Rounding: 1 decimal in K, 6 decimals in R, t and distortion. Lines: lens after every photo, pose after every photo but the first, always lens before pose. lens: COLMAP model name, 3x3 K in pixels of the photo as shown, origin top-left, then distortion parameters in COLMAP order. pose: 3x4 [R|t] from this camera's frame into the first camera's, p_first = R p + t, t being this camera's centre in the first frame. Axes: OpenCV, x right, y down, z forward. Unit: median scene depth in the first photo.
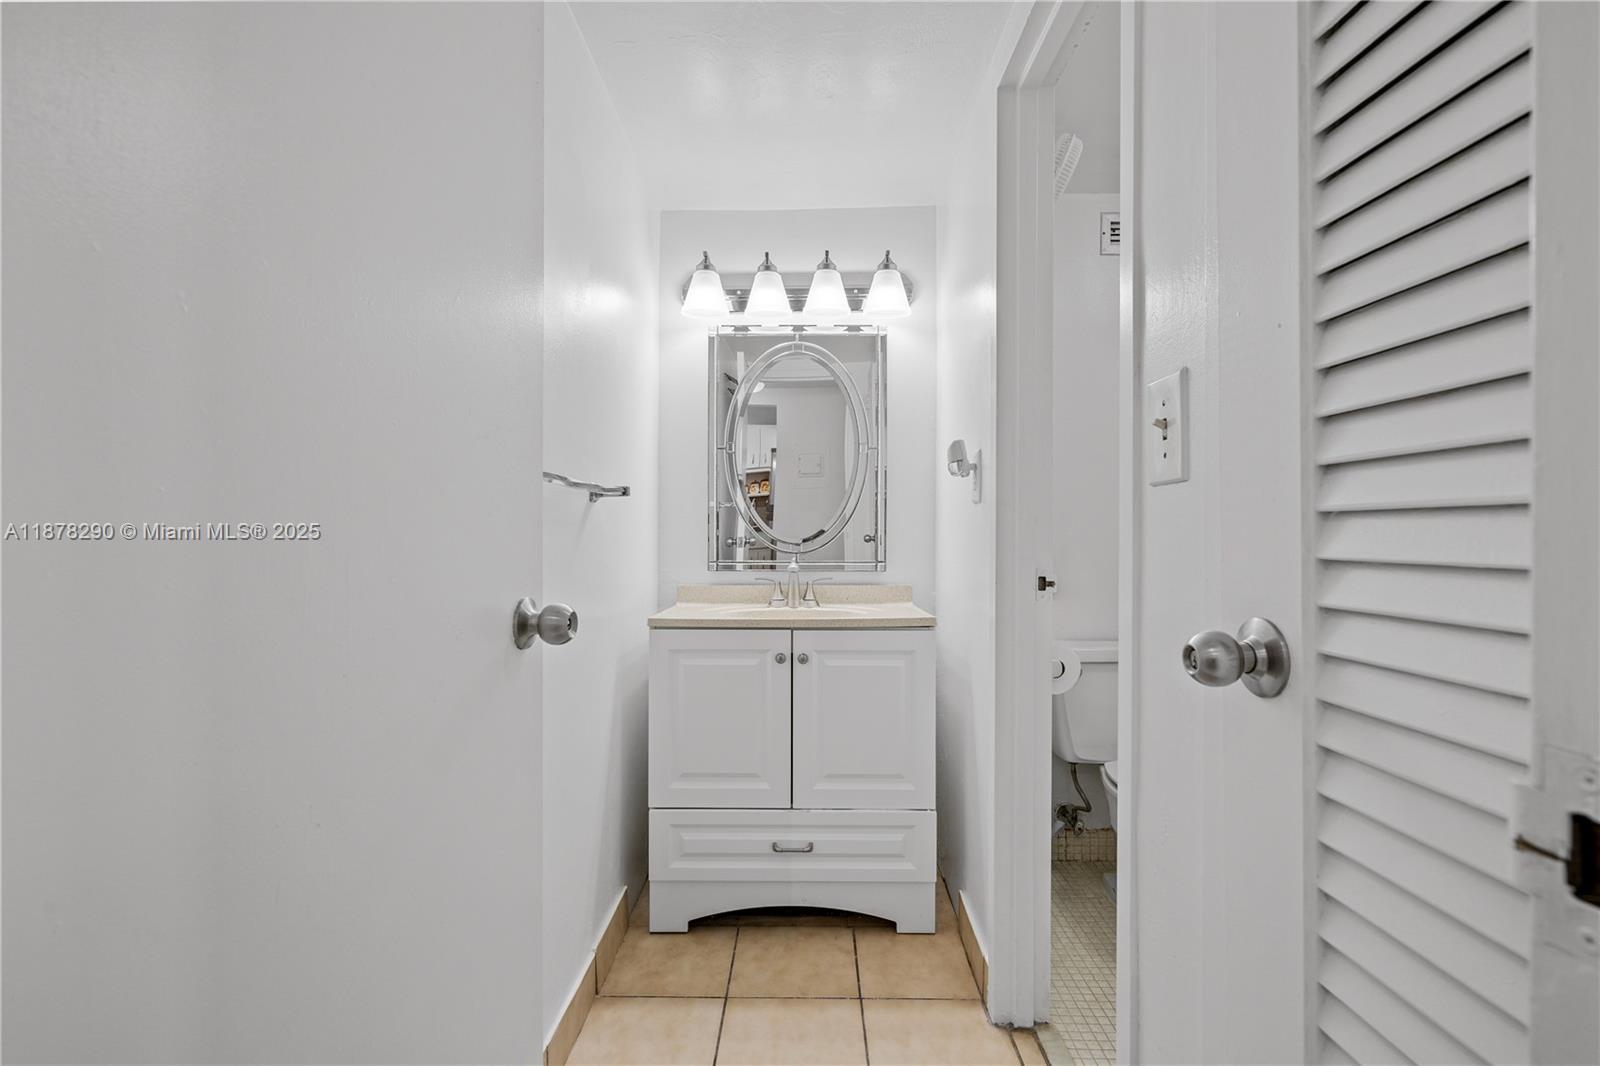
lens RADIAL K [[722.0, 0, 799.1], [0, 722.0, 528.5], [0, 0, 1]] dist [-0.008978, 0.003813]
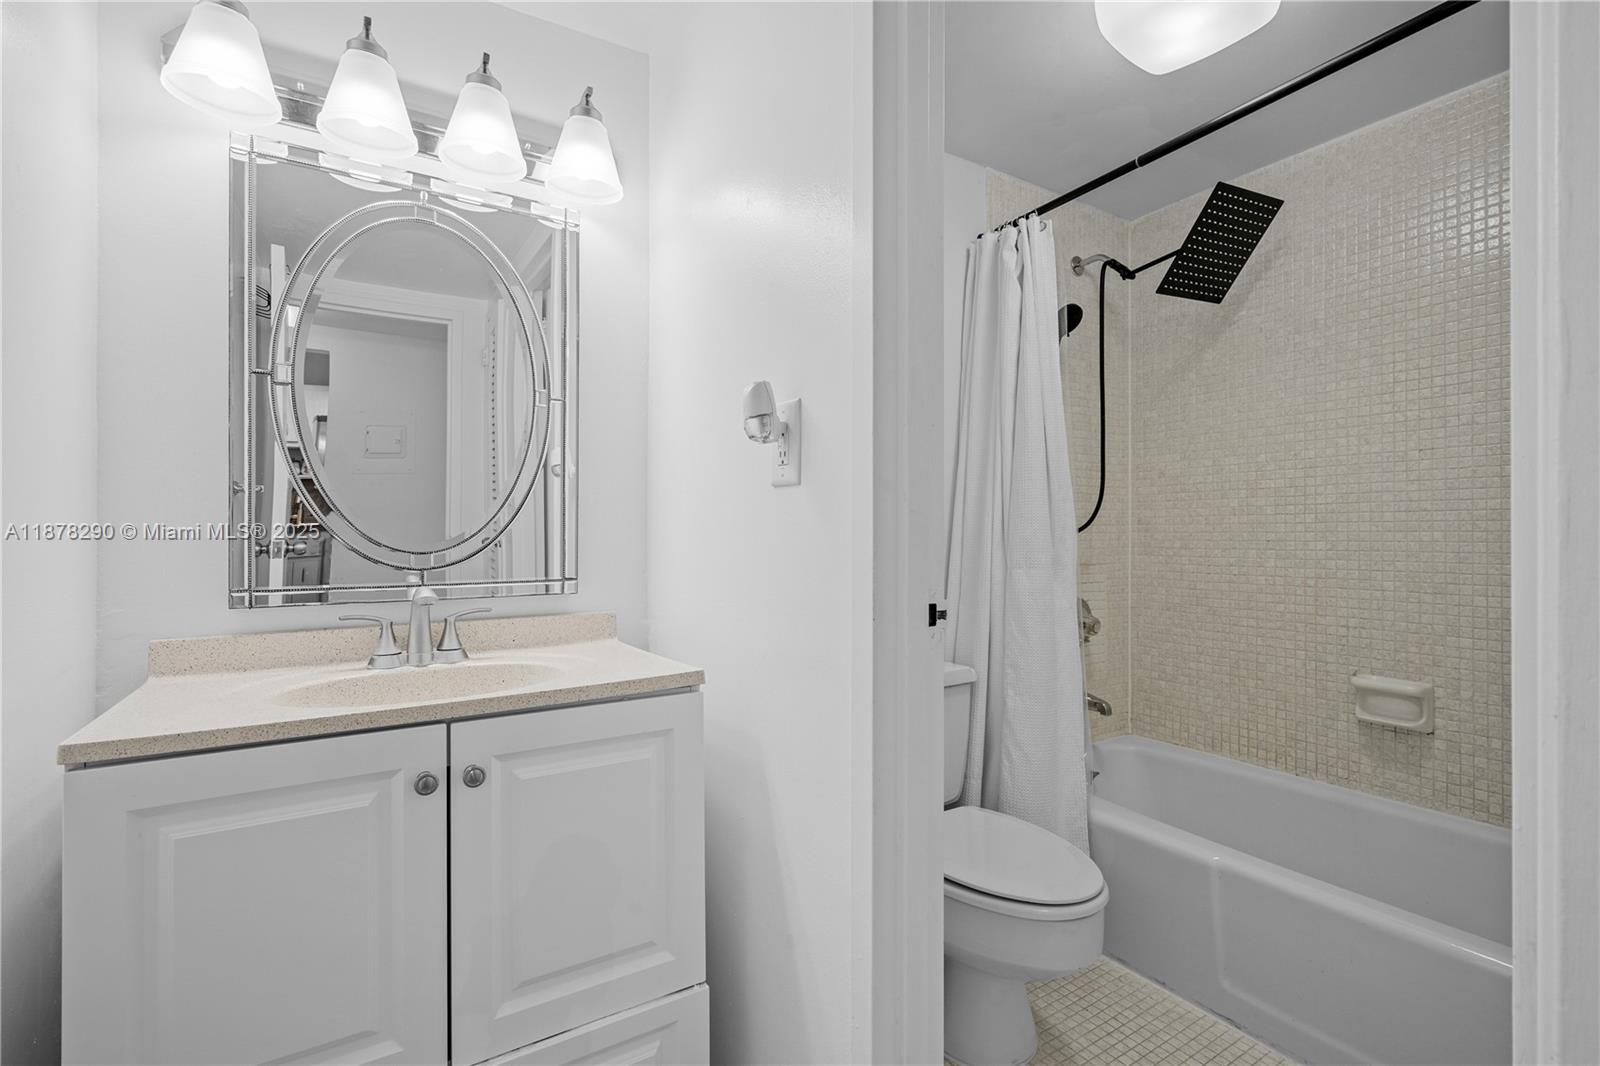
lens RADIAL K [[722.0, 0, 796.8], [0, 722.0, 535.9], [0, 0, 1]] dist [-0.008978, 0.003813]
pose [[0.840748, -0.000513, 0.541427, -0.065244], [-0.003399, 0.999975, 0.006226, 0.003137], [-0.541417, -0.007075, 0.840725, 0.363975]]
